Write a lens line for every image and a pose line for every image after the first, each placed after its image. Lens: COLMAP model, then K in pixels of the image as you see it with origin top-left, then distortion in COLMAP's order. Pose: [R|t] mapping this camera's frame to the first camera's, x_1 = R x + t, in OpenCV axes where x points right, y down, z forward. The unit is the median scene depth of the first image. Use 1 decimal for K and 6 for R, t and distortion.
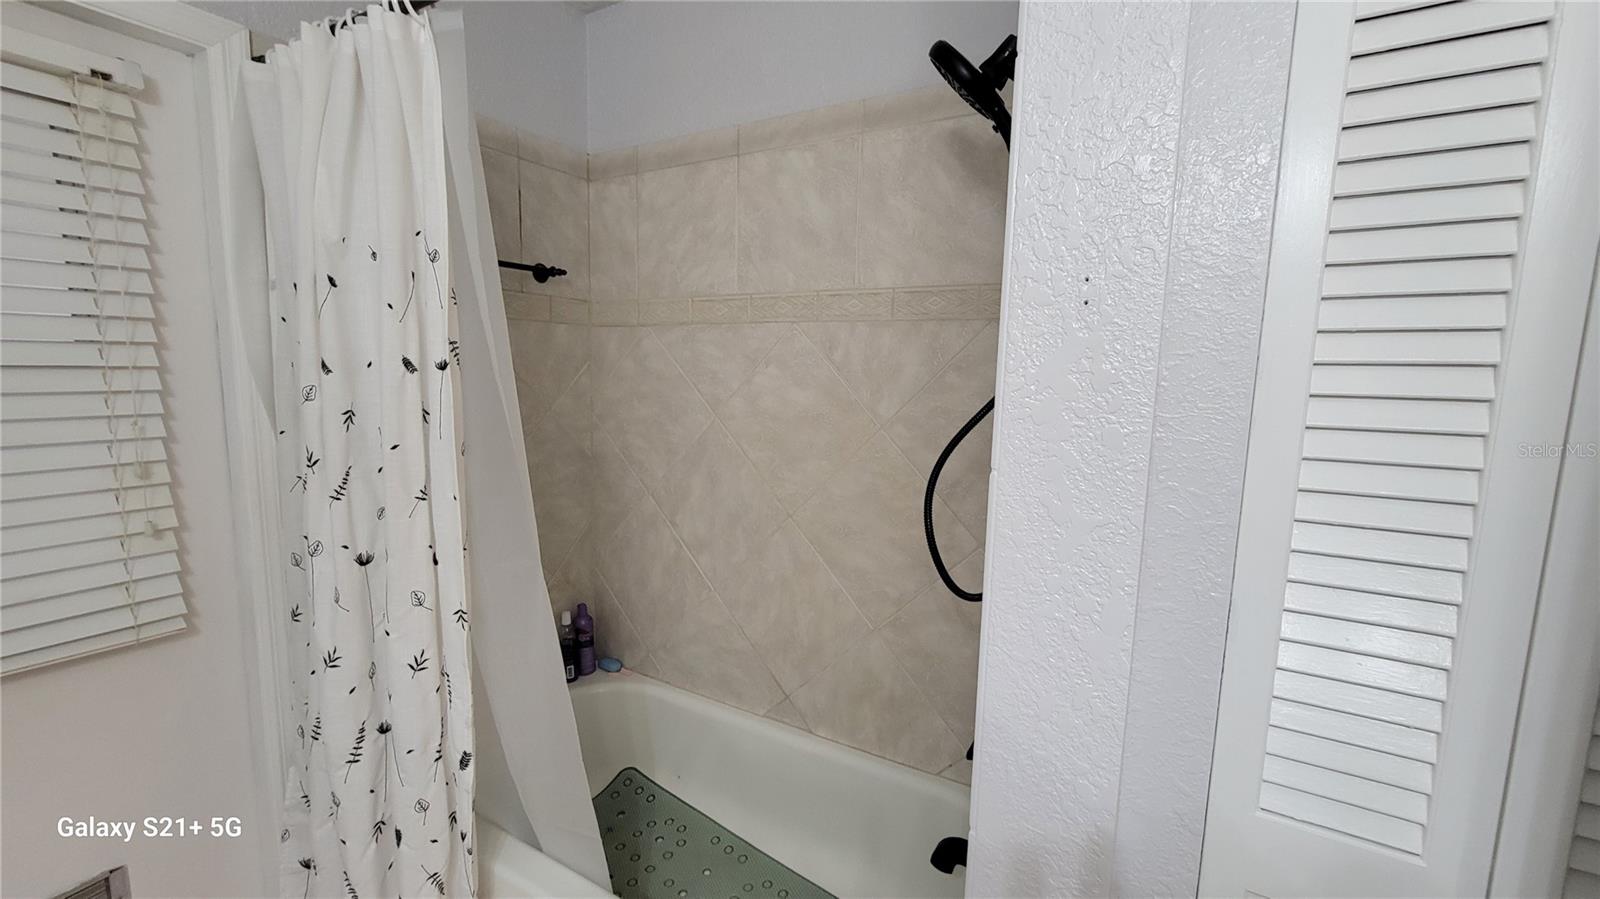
lens RADIAL K [[652.5, 0, 798.0], [0, 652.5, 458.1], [0, 0, 1]] dist [0.006191, -0.000334]
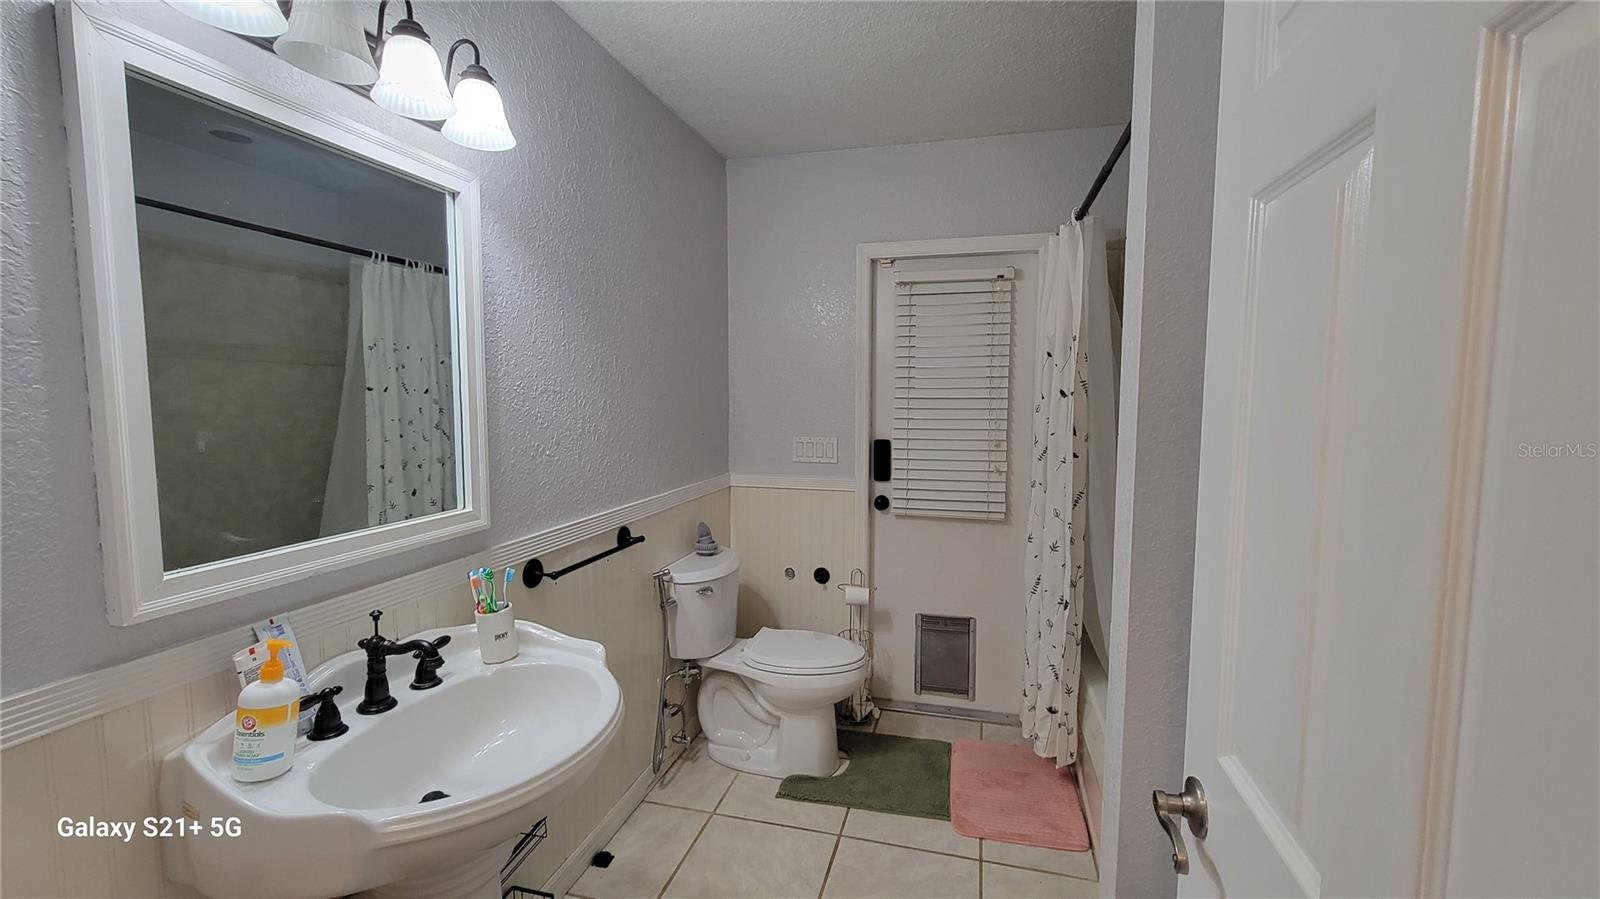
lens RADIAL K [[652.5, 0, 800.6], [0, 652.5, 448.2], [0, 0, 1]] dist [0.006191, -0.000334]
pose [[0.254186, 0.051704, -0.965772, 1.000397], [-0.113498, 0.993265, 0.023304, 0.059274], [0.960473, 0.103690, 0.258342, -0.229073]]
